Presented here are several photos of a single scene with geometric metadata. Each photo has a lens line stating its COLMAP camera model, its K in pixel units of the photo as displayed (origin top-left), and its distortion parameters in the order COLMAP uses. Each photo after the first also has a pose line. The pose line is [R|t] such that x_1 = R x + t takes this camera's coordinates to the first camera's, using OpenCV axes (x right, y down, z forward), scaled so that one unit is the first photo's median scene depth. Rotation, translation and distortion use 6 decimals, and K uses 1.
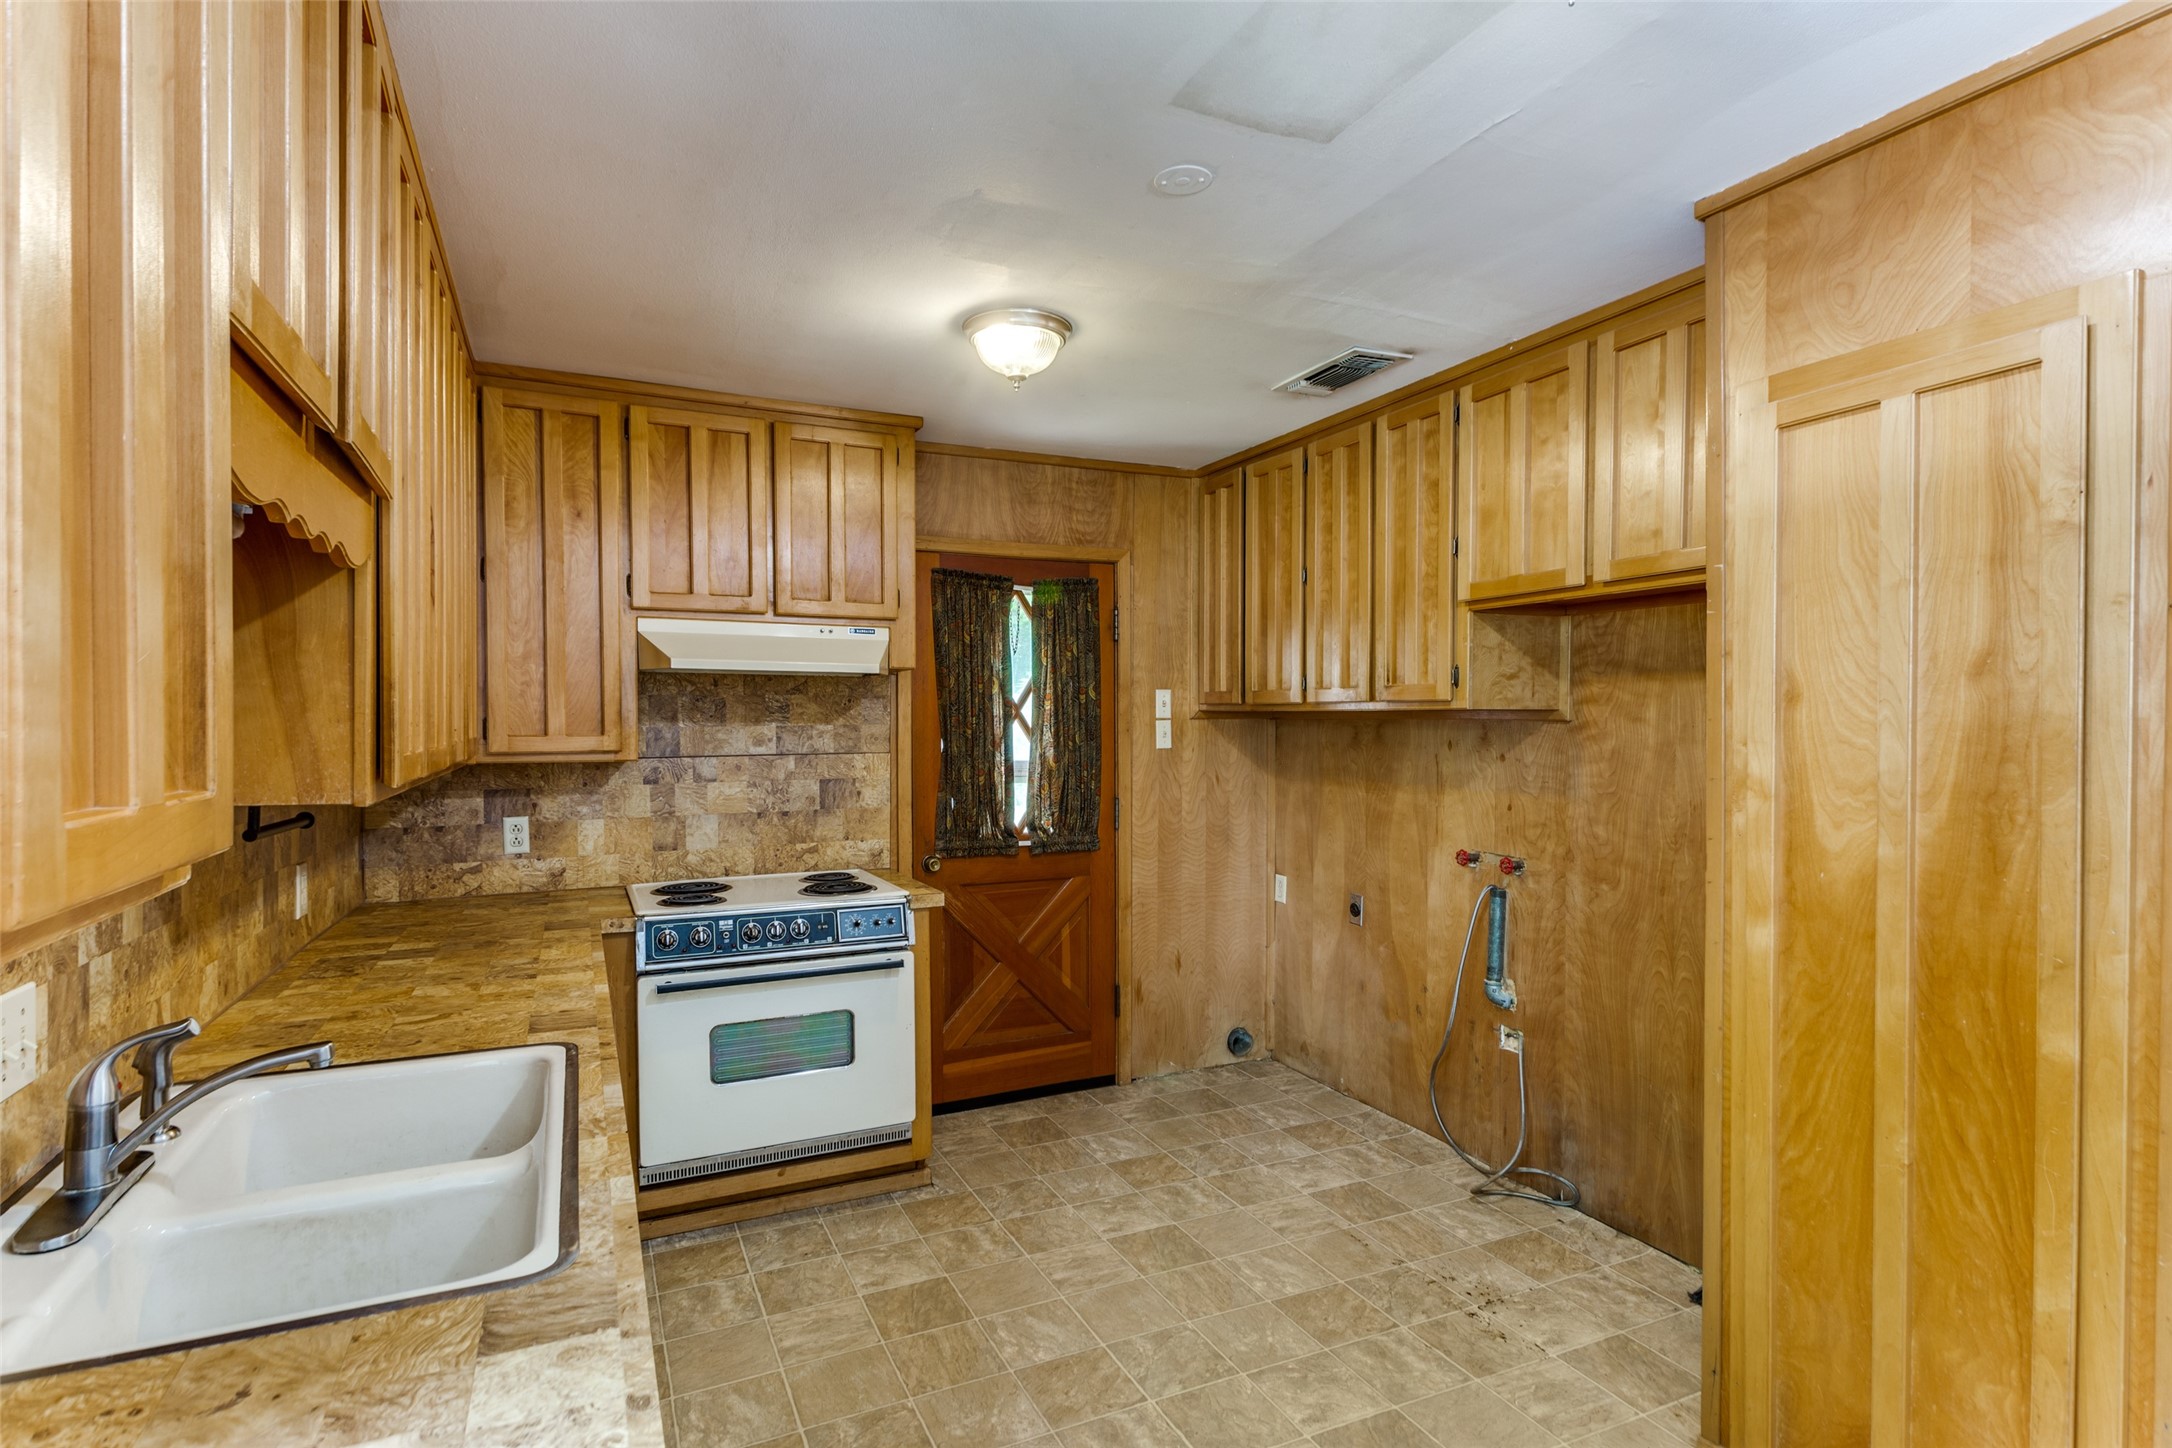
lens RADIAL K [[1068.4, 0, 1078.2], [0, 1068.4, 756.2], [0, 0, 1]] dist [-0.000824, 0.000004]
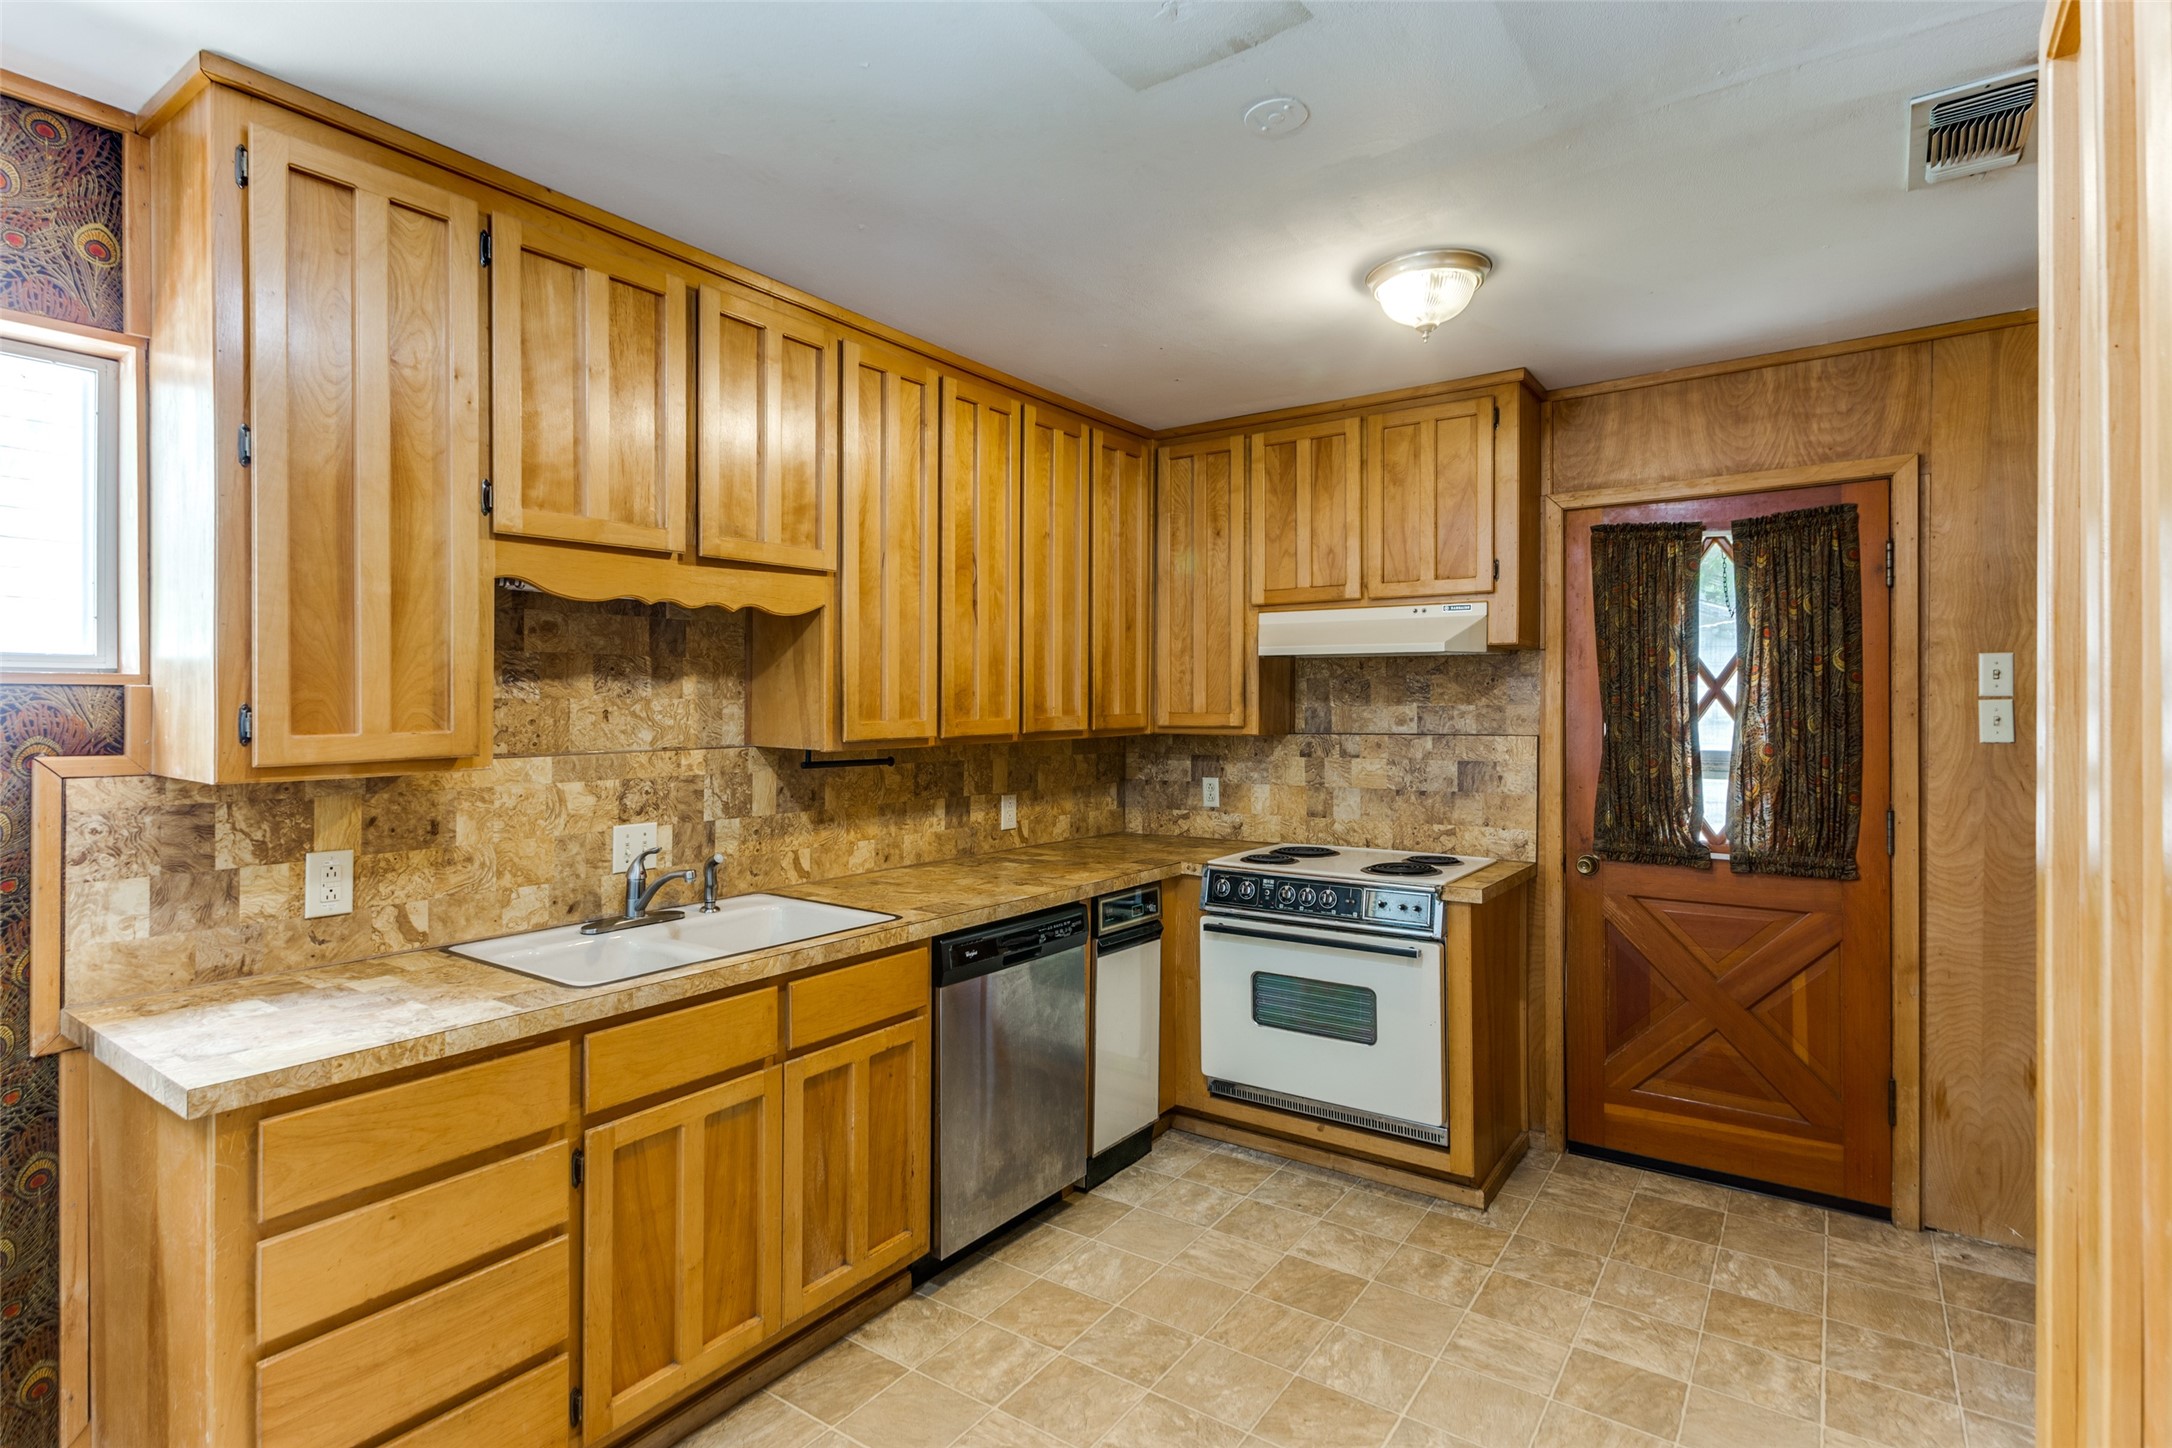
lens RADIAL K [[1062.2, 0, 1073.8], [0, 1062.2, 714.1], [0, 0, 1]] dist [0.005454, -0.000484]
pose [[0.495756, 0.010124, -0.868403, 0.443981], [-0.027646, 0.999609, -0.004130, -0.007635], [0.868022, 0.026055, 0.495842, 0.221512]]
